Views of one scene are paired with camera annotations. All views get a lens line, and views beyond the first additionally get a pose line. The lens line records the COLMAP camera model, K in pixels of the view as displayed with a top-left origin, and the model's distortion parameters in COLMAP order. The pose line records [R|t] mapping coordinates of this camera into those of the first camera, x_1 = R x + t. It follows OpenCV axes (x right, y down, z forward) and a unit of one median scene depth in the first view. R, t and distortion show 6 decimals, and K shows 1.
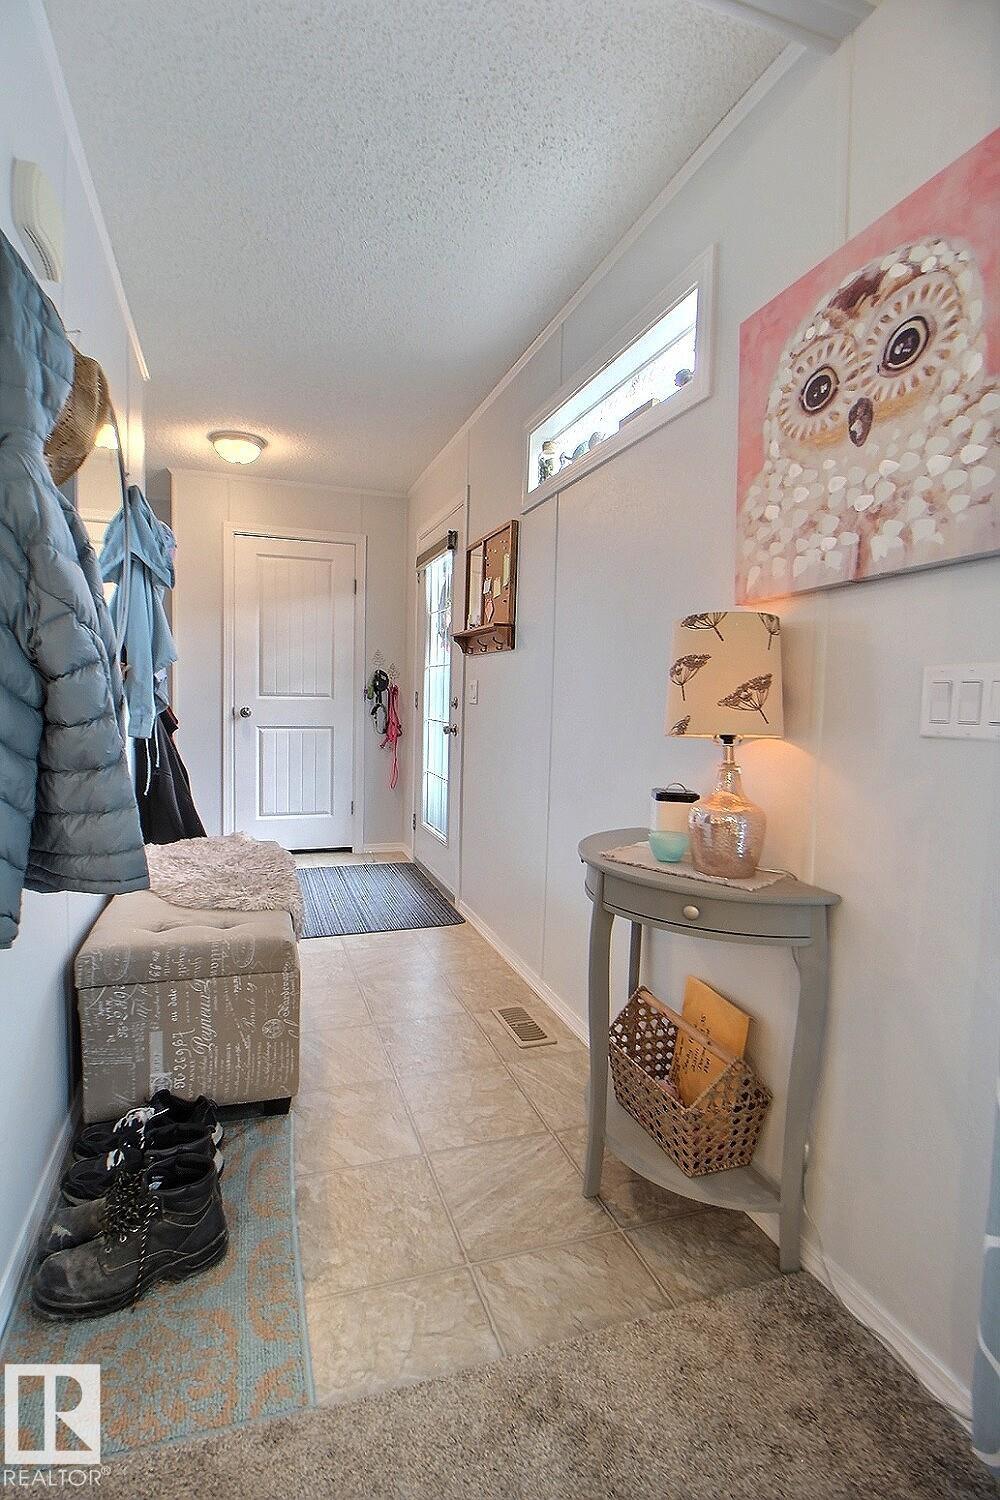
lens RADIAL K [[691.8, 0, 495.7], [0, 691.8, 742.5], [0, 0, 1]] dist [-0.005460, -0.010276]
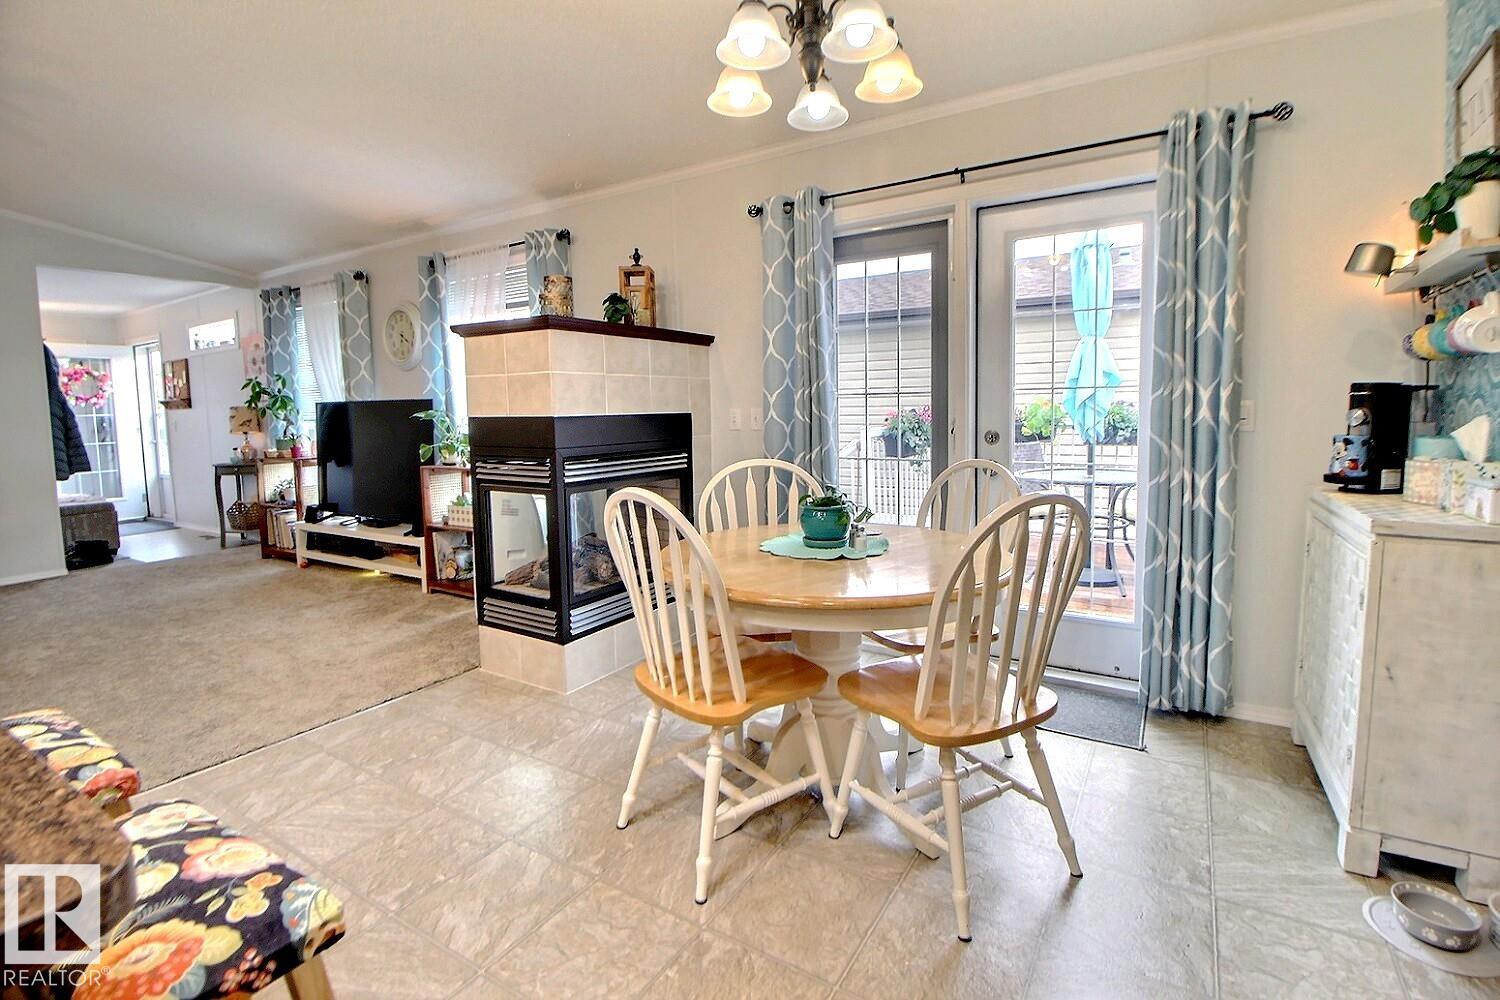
lens RADIAL K [[691.8, 0, 764.6], [0, 691.8, 458.8], [0, 0, 1]] dist [-0.005460, -0.010276]
pose [[0.778613, -0.089561, 0.621081, 0.155876], [0.087865, 0.995572, 0.033413, 0.280576], [-0.621323, 0.028556, 0.783034, -4.180331]]
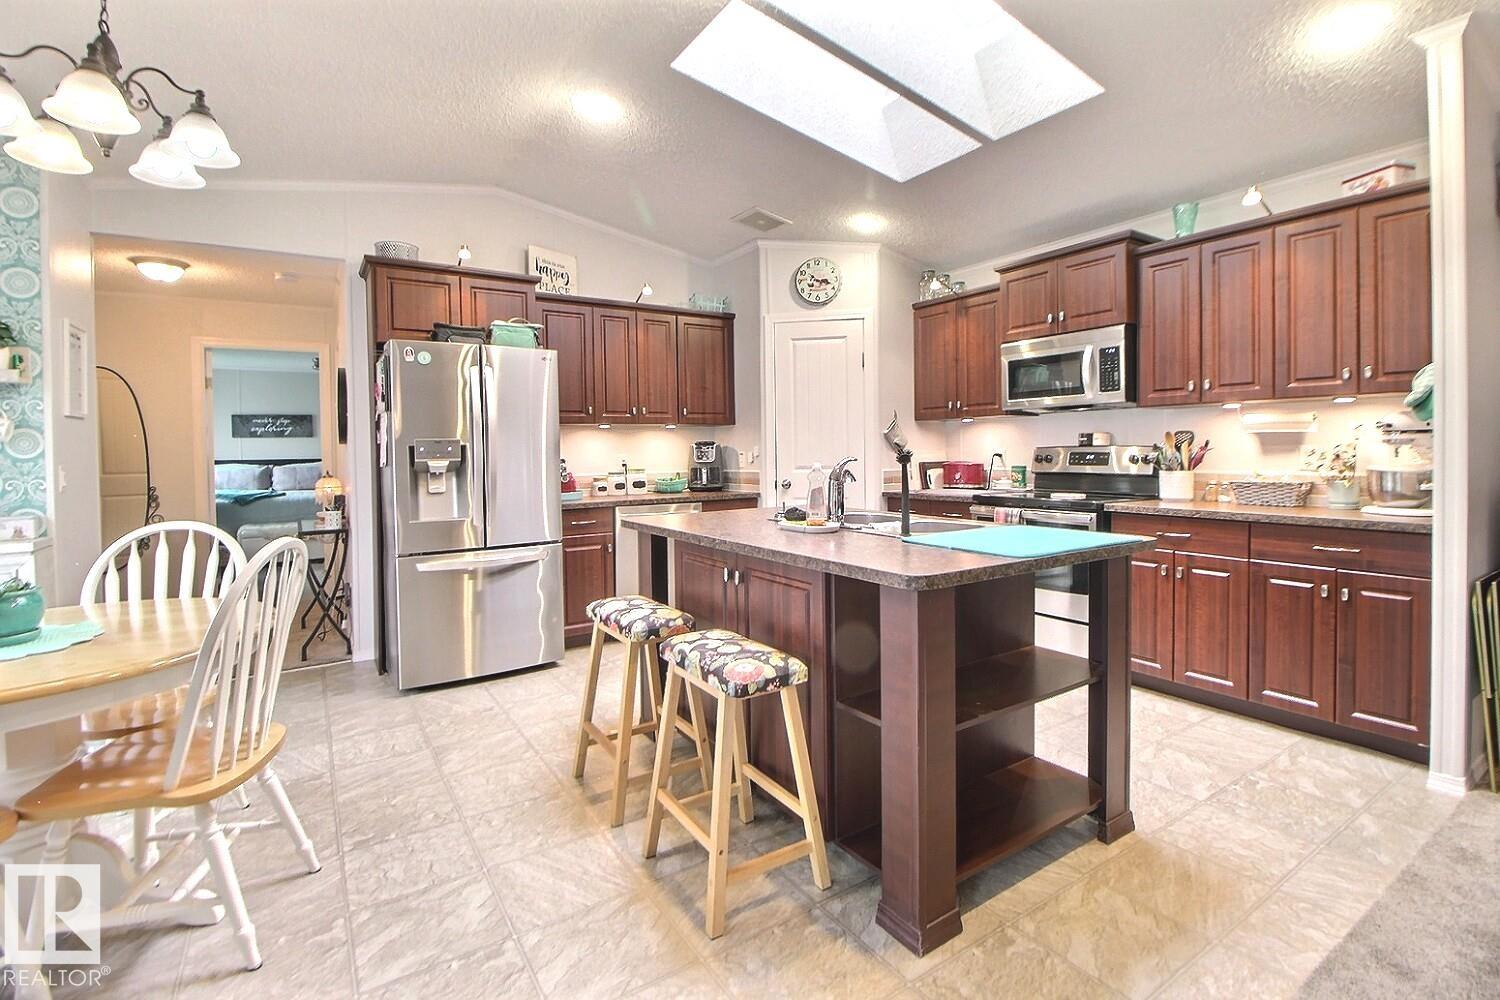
lens RADIAL K [[691.8, 0, 765.0], [0, 691.8, 460.0], [0, 0, 1]] dist [-0.005460, -0.010276]
pose [[-0.970053, -0.003212, -0.242871, 0.183282], [-0.024160, 0.996230, 0.083324, 0.108511], [0.241688, 0.086696, -0.966473, -1.923032]]
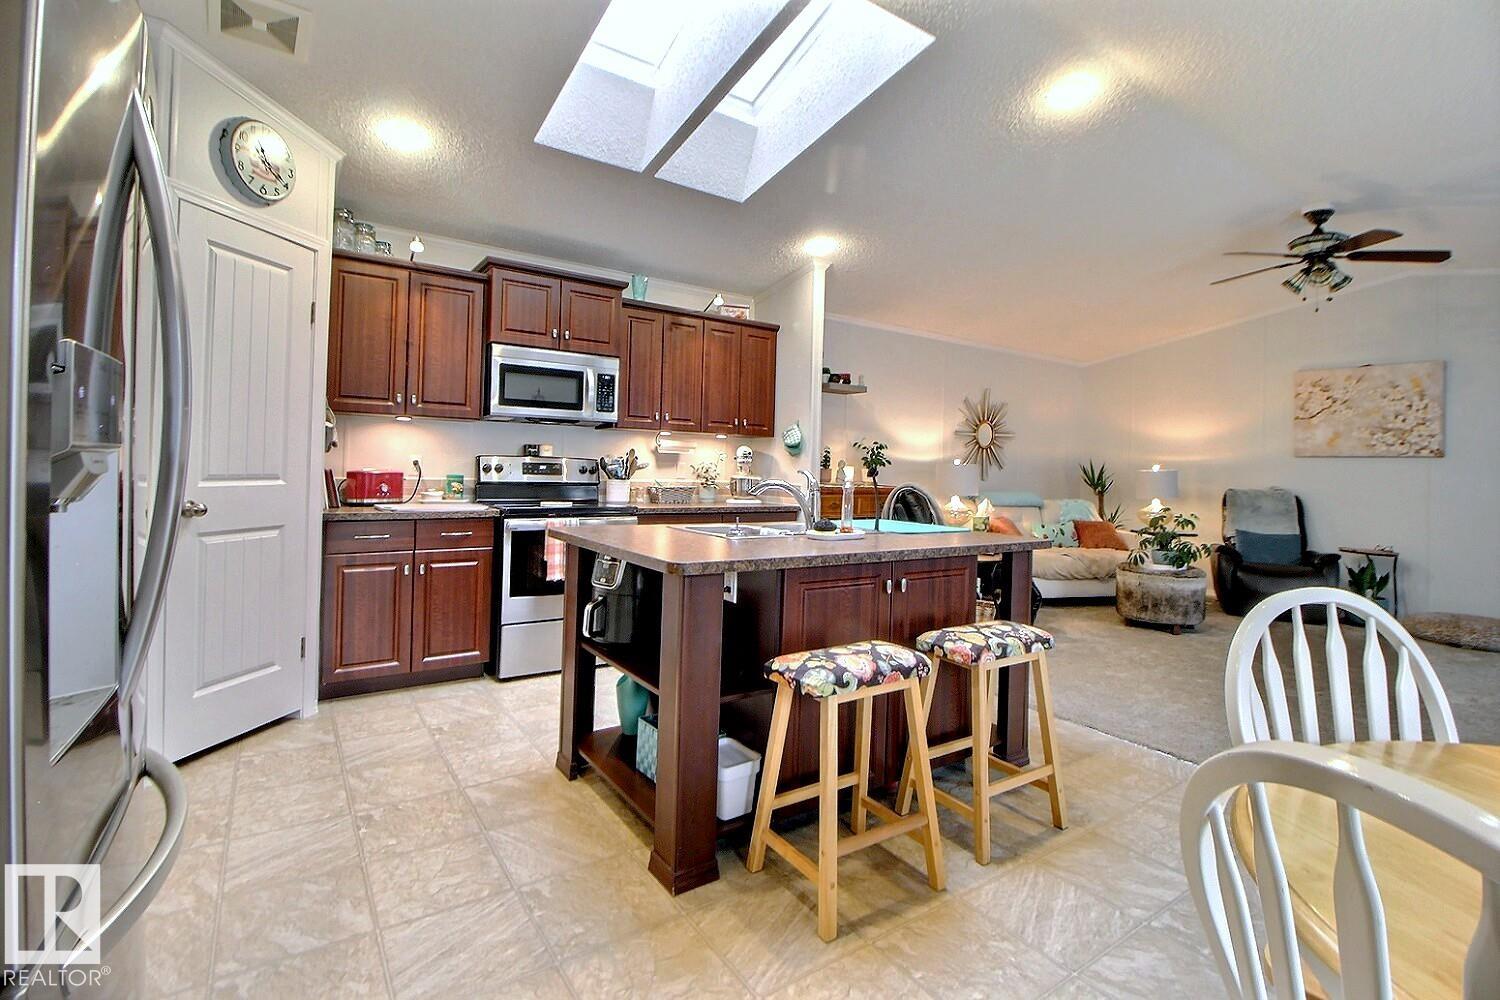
lens RADIAL K [[691.8, 0, 757.2], [0, 691.8, 459.3], [0, 0, 1]] dist [-0.005460, -0.010276]
pose [[0.261035, -0.023065, -0.965054, 1.250849], [-0.097400, 0.993983, -0.050102, 0.304397], [0.960403, 0.107075, 0.257218, -3.992680]]
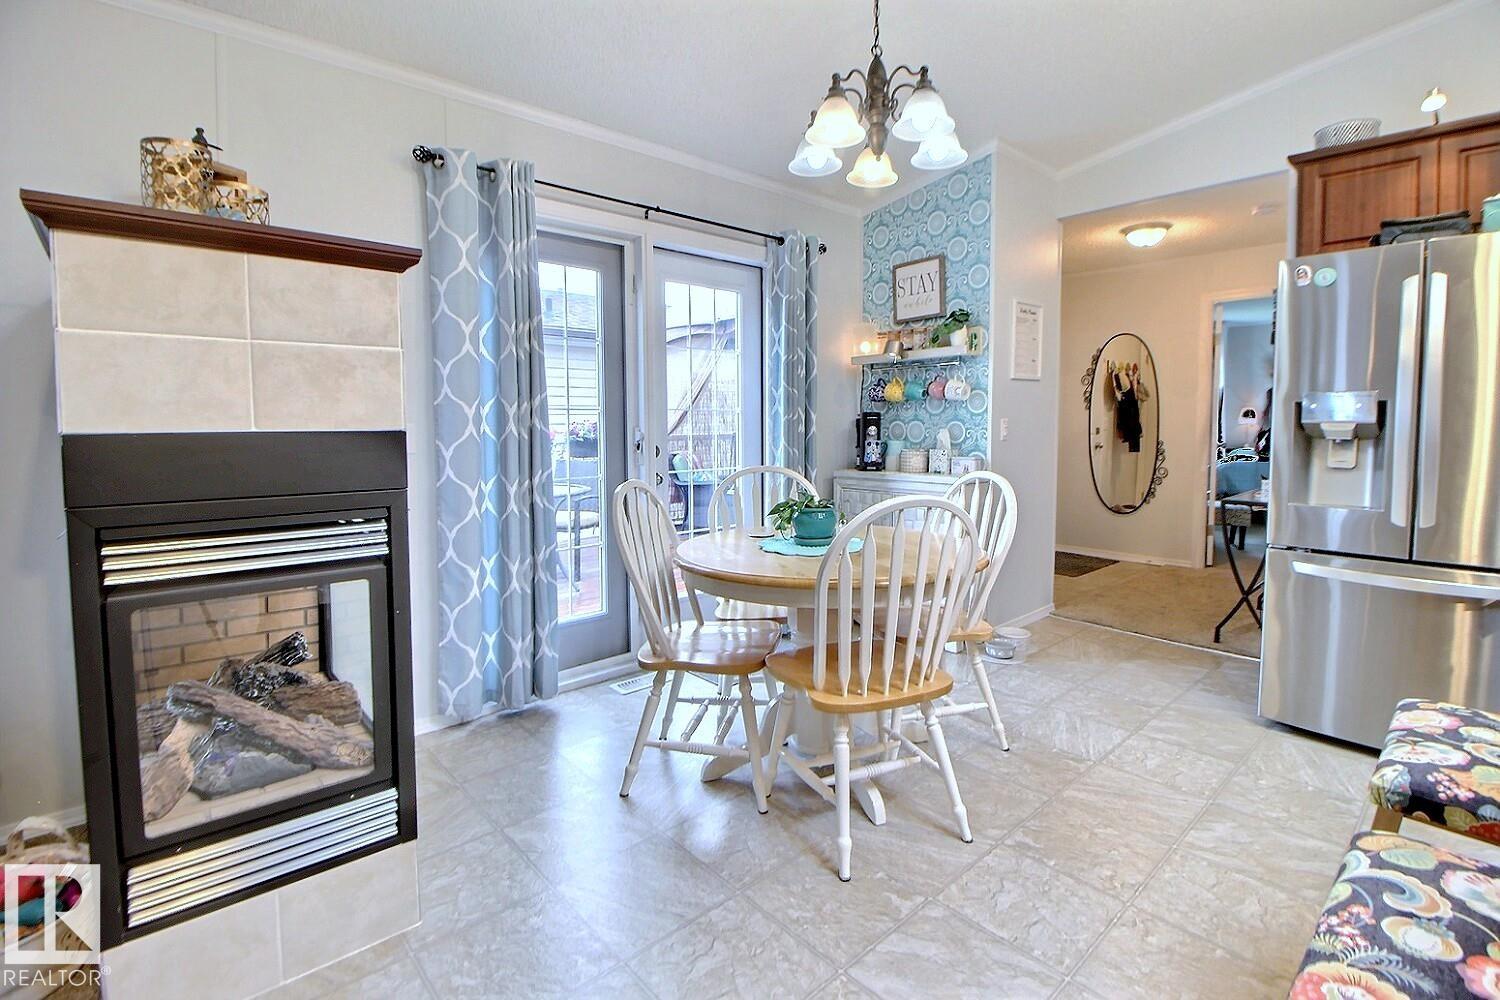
lens RADIAL K [[691.8, 0, 760.8], [0, 691.8, 459.2], [0, 0, 1]] dist [-0.005460, -0.010276]
pose [[-0.384909, -0.076260, 0.919799, -0.262378], [0.065098, 0.991855, 0.109476, 0.149393], [-0.920656, 0.102015, -0.376810, -2.537869]]
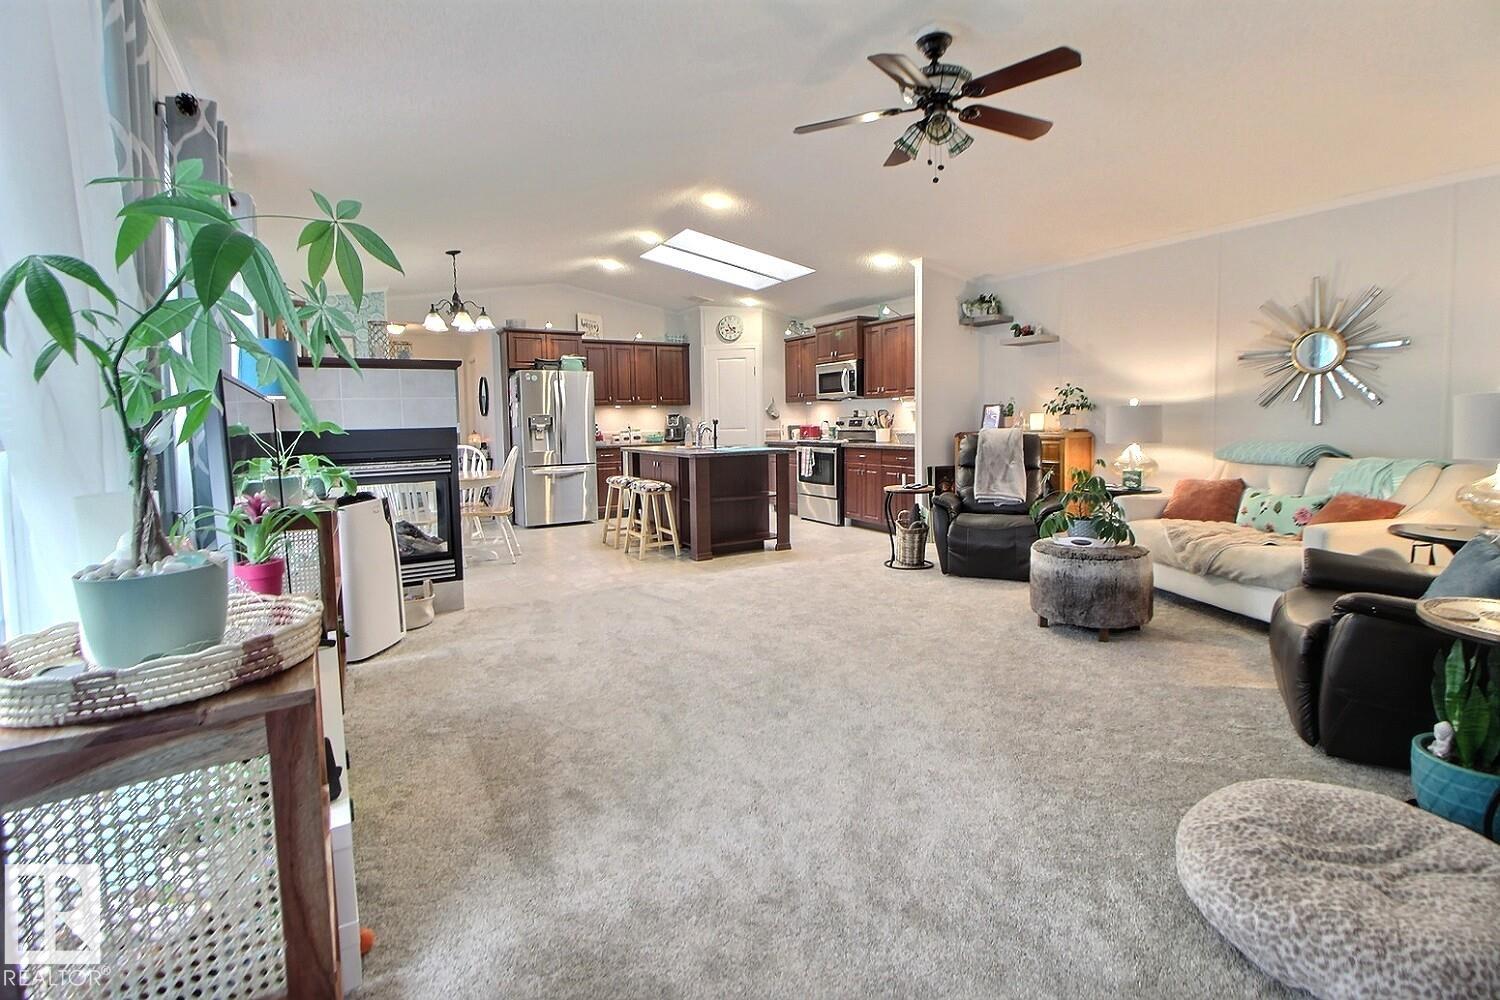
lens RADIAL K [[691.8, 0, 762.4], [0, 691.8, 455.2], [0, 0, 1]] dist [-0.005460, -0.010276]
pose [[-0.980737, 0.006214, -0.195235, 0.079794], [-0.018360, 0.992137, 0.123805, -0.098527], [0.194469, 0.125005, -0.972911, 0.778314]]
